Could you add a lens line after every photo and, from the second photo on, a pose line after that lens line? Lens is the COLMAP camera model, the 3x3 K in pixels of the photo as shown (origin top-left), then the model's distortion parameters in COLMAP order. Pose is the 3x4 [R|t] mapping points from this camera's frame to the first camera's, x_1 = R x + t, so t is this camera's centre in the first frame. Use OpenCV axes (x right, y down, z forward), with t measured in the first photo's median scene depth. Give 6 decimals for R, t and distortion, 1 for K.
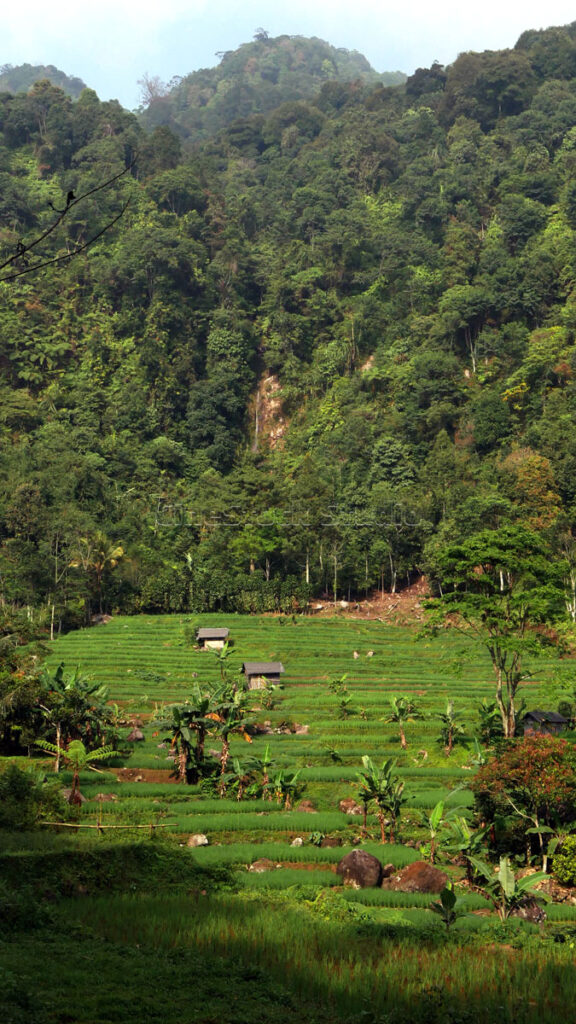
lens RADIAL K [[1623.9, 0, 291.5], [0, 1623.9, 492.7], [0, 0, 1]] dist [0.069872, 0.000000]
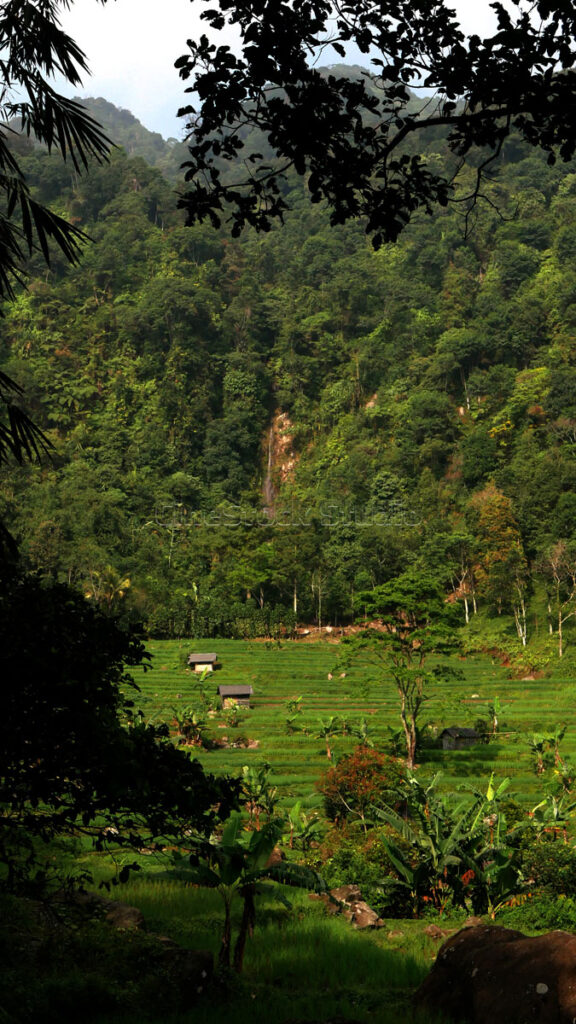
lens RADIAL K [[1623.9, 0, 291.6], [0, 1623.9, 503.1], [0, 0, 1]] dist [0.069872, 0.000000]
pose [[0.999156, -0.008909, -0.040100, 0.046774], [0.008924, 0.999960, 0.000198, -0.016377], [0.040097, -0.000556, 0.999196, -0.099527]]
